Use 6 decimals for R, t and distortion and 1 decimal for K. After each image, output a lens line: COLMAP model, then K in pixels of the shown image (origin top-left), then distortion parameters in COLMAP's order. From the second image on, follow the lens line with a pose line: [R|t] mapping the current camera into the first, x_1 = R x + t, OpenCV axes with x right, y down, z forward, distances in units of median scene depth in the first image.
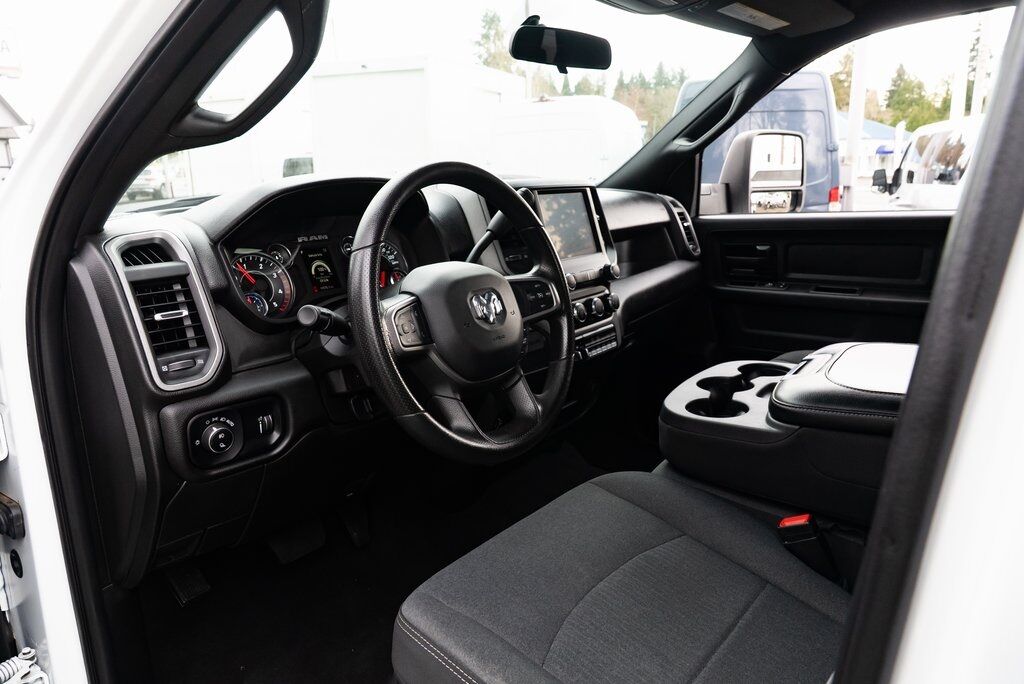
lens RADIAL K [[696.1, 0, 512.0], [0, 696.1, 342.0], [0, 0, 1]] dist [-0.036793, 0.001100]
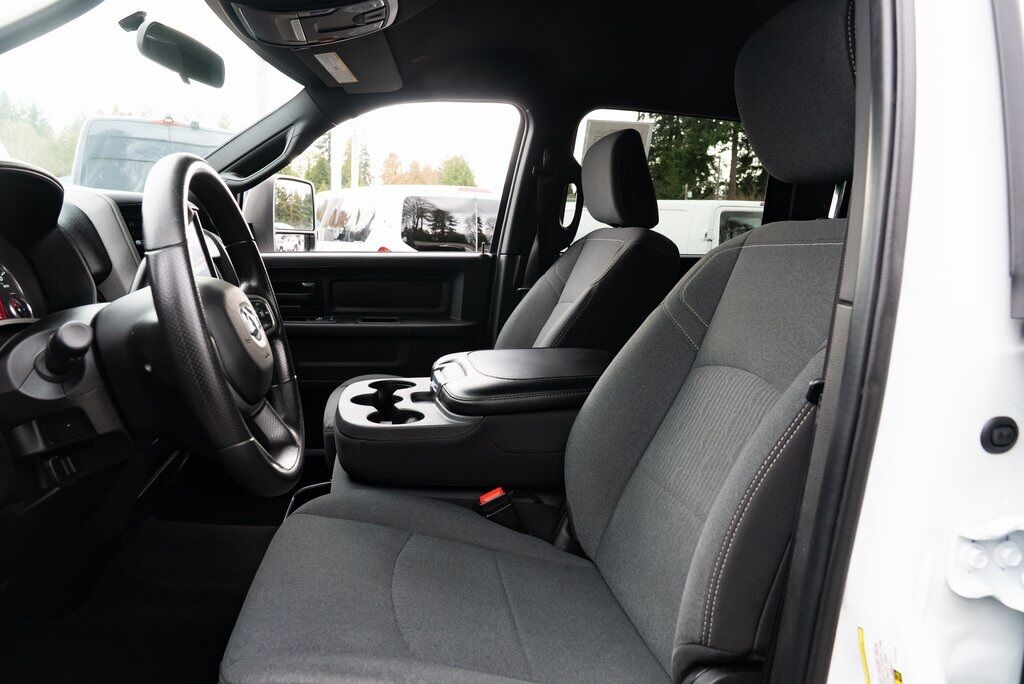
lens RADIAL K [[695.3, 0, 512.0], [0, 695.3, 342.0], [0, 0, 1]] dist [-0.020239, 0.000877]
pose [[0.676657, -0.058046, 0.734007, -0.353555], [0.117348, 0.992647, -0.029680, 0.031568], [-0.726887, 0.106217, 0.678494, 0.117605]]
